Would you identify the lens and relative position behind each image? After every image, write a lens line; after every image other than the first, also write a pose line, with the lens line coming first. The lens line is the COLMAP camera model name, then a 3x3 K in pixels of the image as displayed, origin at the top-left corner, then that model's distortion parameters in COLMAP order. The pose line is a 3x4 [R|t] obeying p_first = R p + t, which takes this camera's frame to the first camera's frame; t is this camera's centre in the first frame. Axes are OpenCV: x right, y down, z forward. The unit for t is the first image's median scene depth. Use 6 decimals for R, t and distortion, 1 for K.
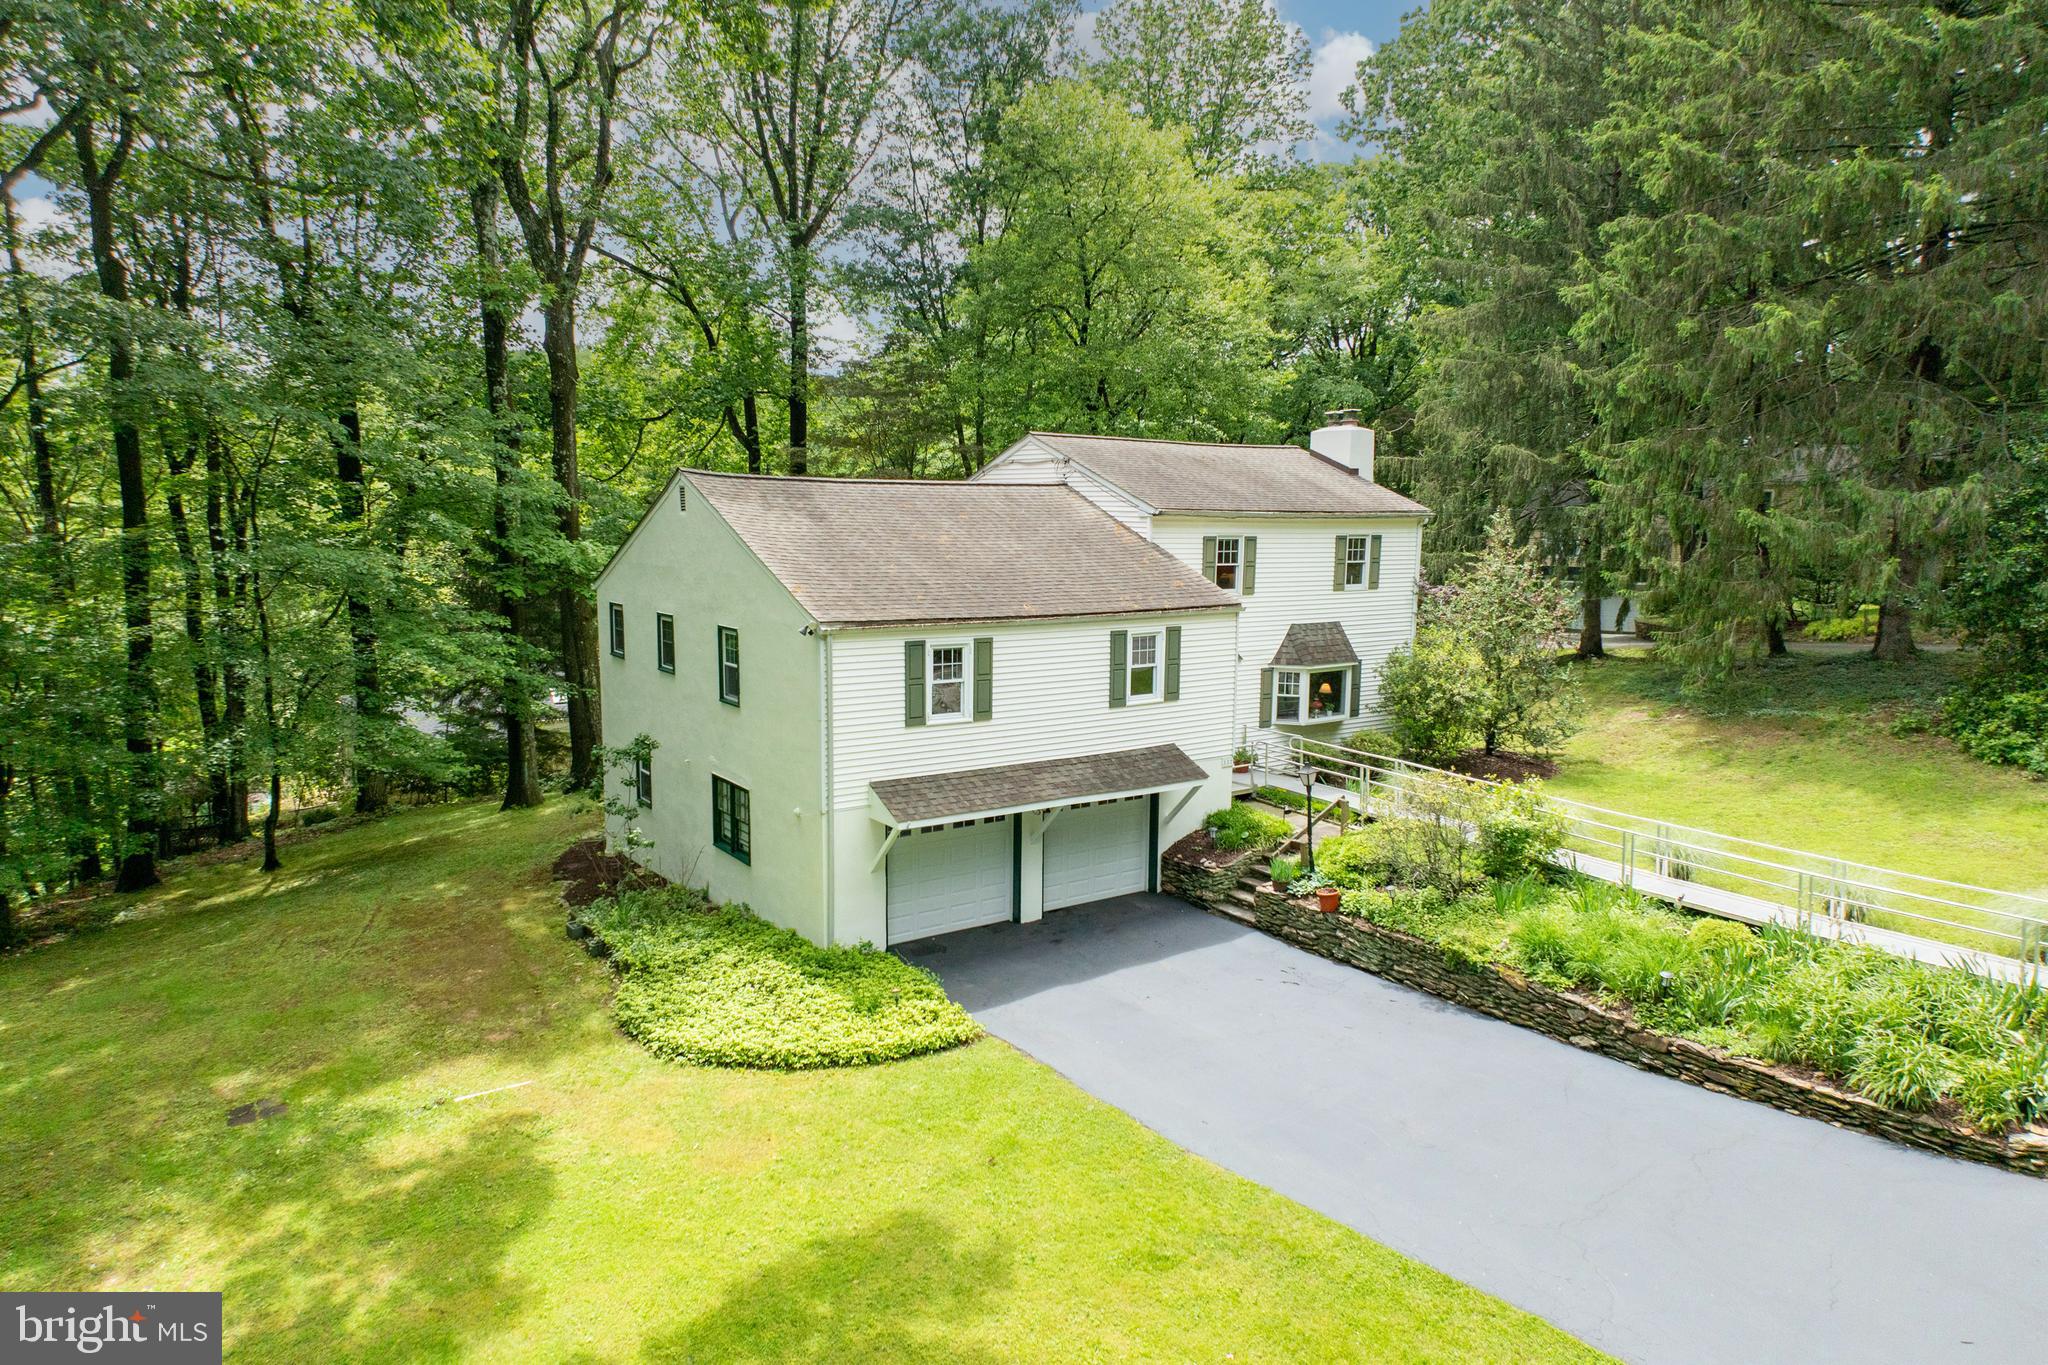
lens RADIAL K [[1270.7, 0, 1016.0], [0, 1270.7, 685.8], [0, 0, 1]] dist [0.013988, -0.011033]
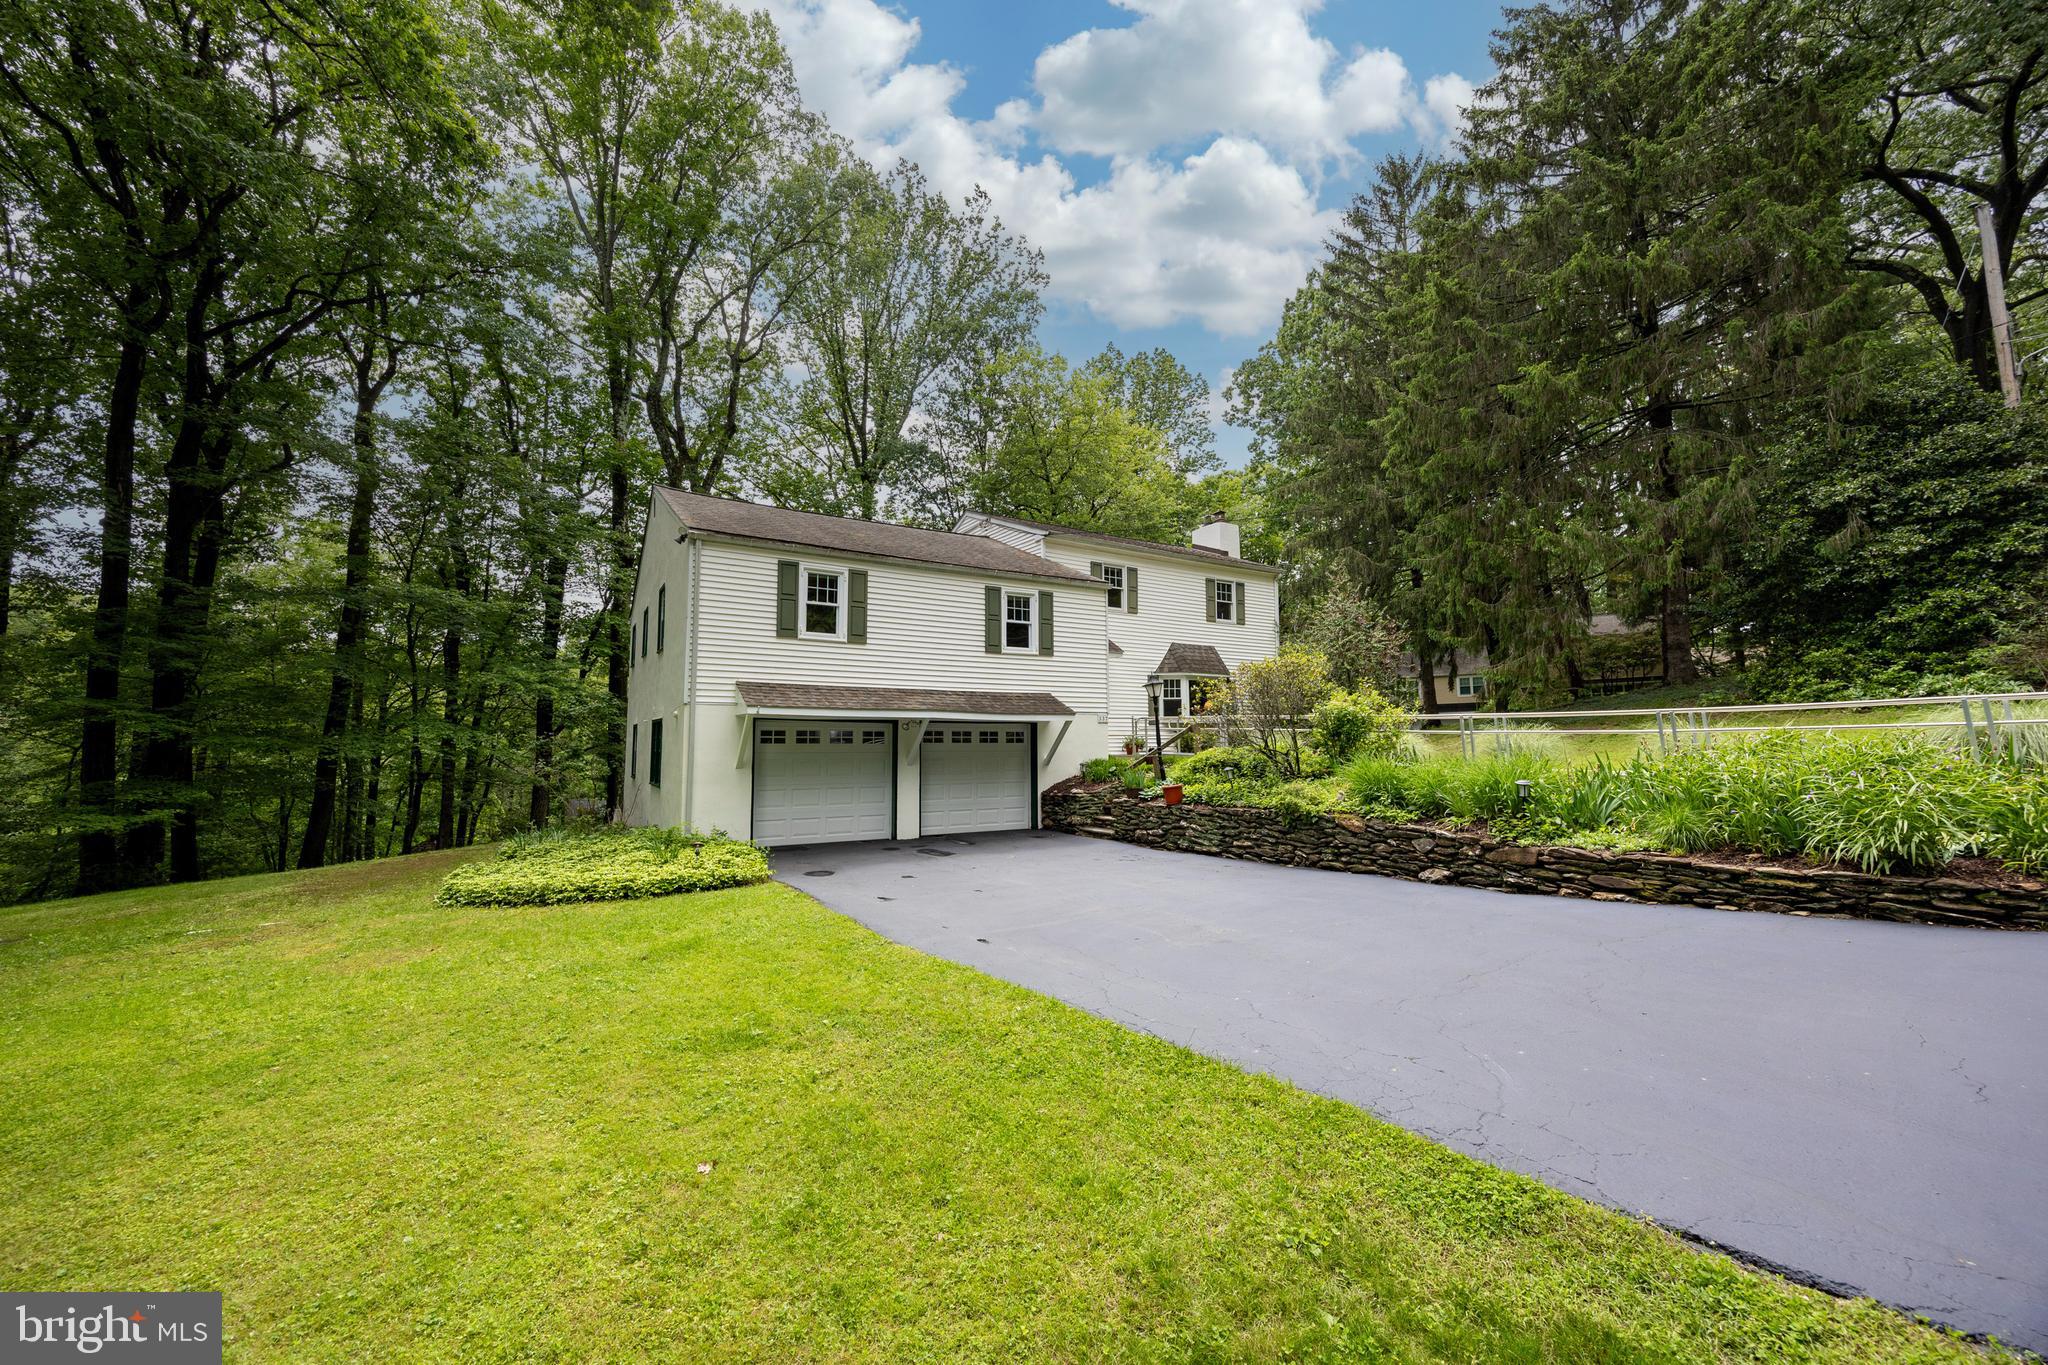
lens RADIAL K [[781.0, 0, 1015.4], [0, 781.0, 678.1], [0, 0, 1]] dist [-0.001748, 0.000664]
pose [[0.997233, -0.020133, -0.071555, 0.166257], [0.003774, 0.975095, -0.221756, 0.216643], [0.074237, 0.220873, 0.972473, 0.357580]]
